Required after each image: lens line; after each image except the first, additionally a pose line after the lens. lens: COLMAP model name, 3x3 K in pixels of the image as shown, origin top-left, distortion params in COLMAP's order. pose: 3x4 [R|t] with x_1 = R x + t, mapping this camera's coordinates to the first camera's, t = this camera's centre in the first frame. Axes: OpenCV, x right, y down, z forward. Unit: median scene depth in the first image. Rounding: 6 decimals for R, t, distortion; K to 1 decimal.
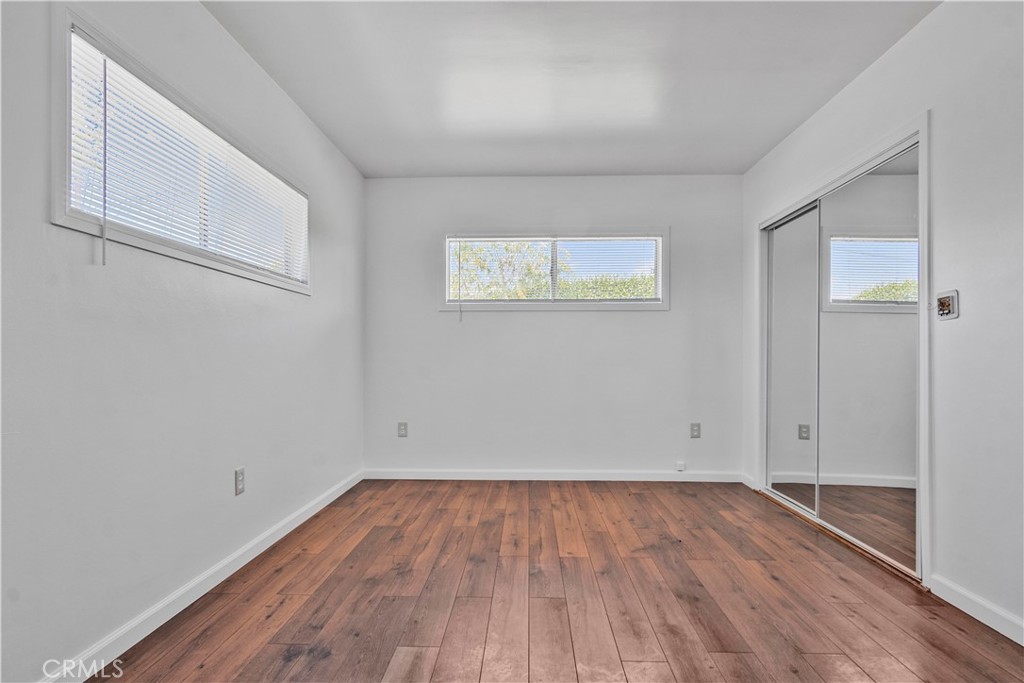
lens RADIAL K [[544.0, 0, 513.0], [0, 544.0, 335.1], [0, 0, 1]] dist [0.002663, 0.001137]
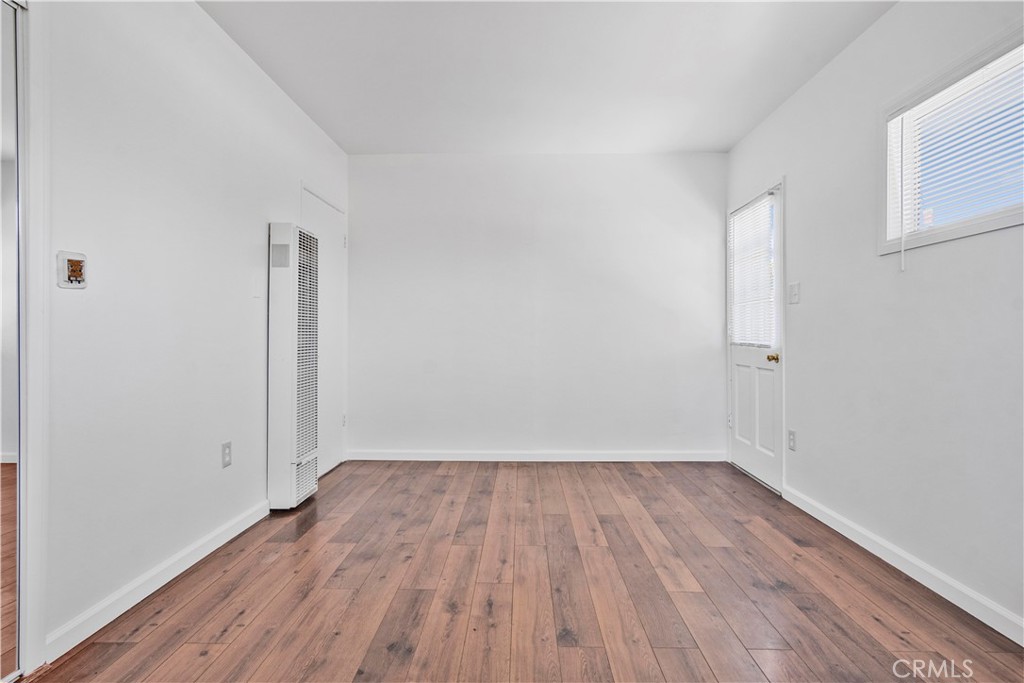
lens RADIAL K [[544.0, 0, 513.0], [0, 544.0, 335.1], [0, 0, 1]] dist [0.002663, 0.001137]
pose [[-0.999895, -0.004940, -0.013611, 0.187977], [-0.004390, 0.999184, -0.040147, 0.072222], [0.013798, -0.040083, -0.999101, 1.945033]]
